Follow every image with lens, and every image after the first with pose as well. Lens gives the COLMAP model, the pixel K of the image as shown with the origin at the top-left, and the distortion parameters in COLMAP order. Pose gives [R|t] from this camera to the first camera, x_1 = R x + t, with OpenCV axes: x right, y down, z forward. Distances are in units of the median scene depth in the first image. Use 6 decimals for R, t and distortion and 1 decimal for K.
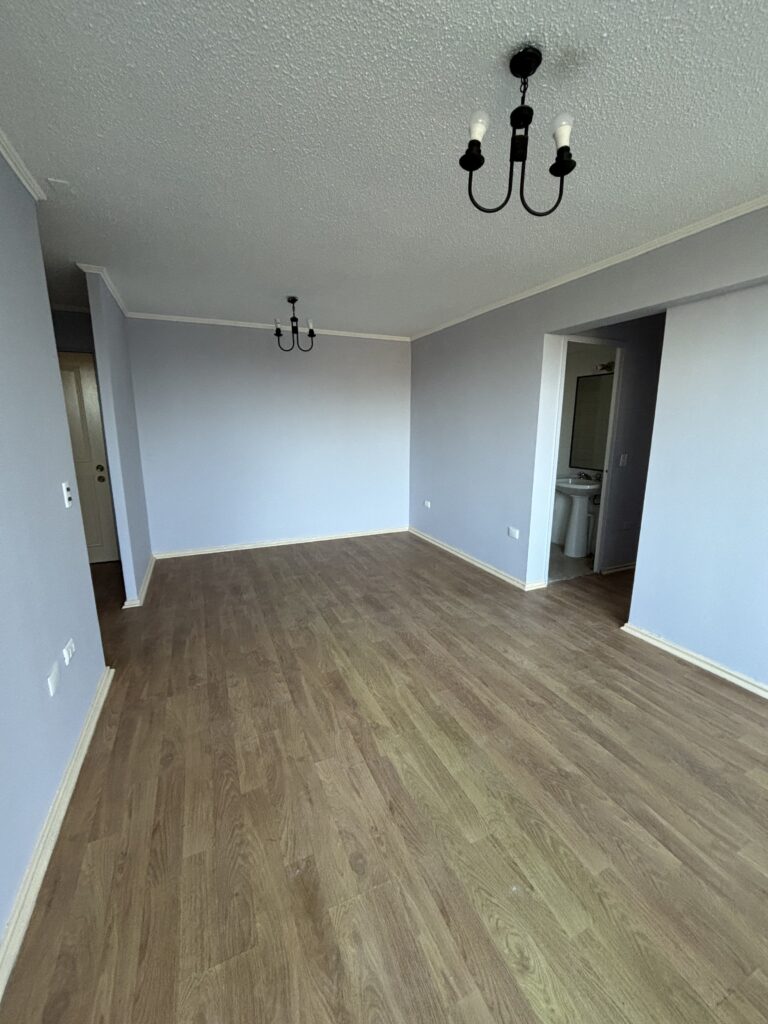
lens RADIAL K [[417.8, 0, 384.0], [0, 417.8, 512.0], [0, 0, 1]] dist [-0.000381, 0.004026]
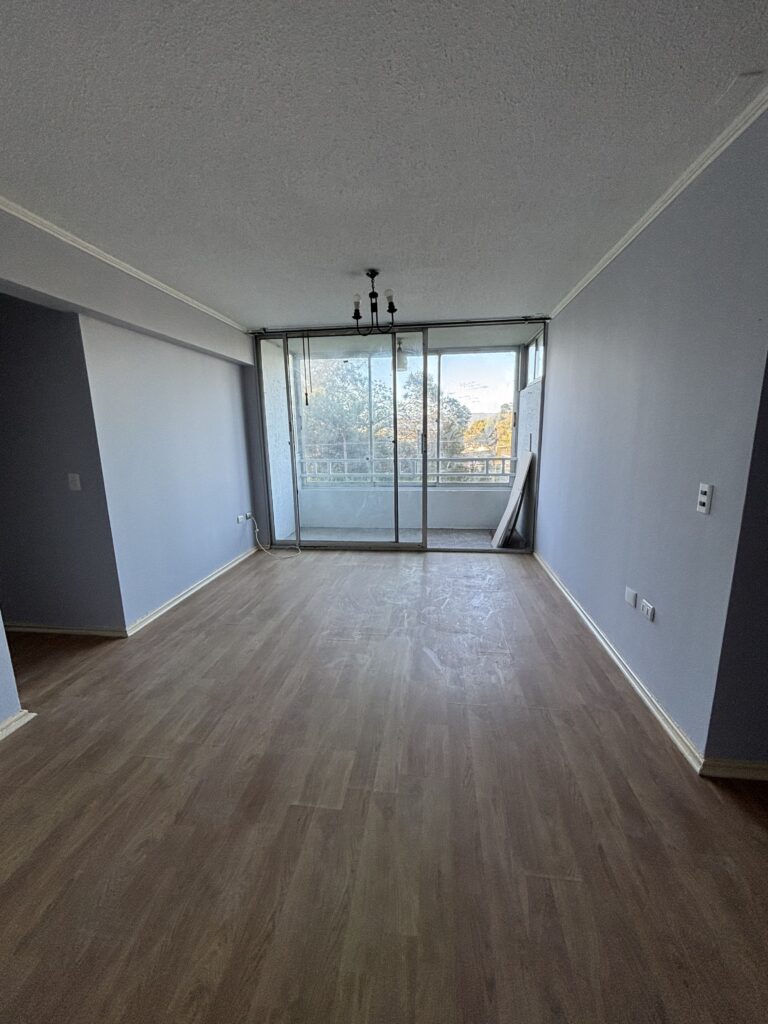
lens RADIAL K [[417.8, 0, 384.0], [0, 417.8, 512.0], [0, 0, 1]] dist [-0.000381, 0.004026]
pose [[-0.856901, -0.088712, 0.507790, -0.410243], [0.119479, 0.924073, 0.363061, -0.268375], [-0.501443, 0.371777, -0.781240, 1.312977]]
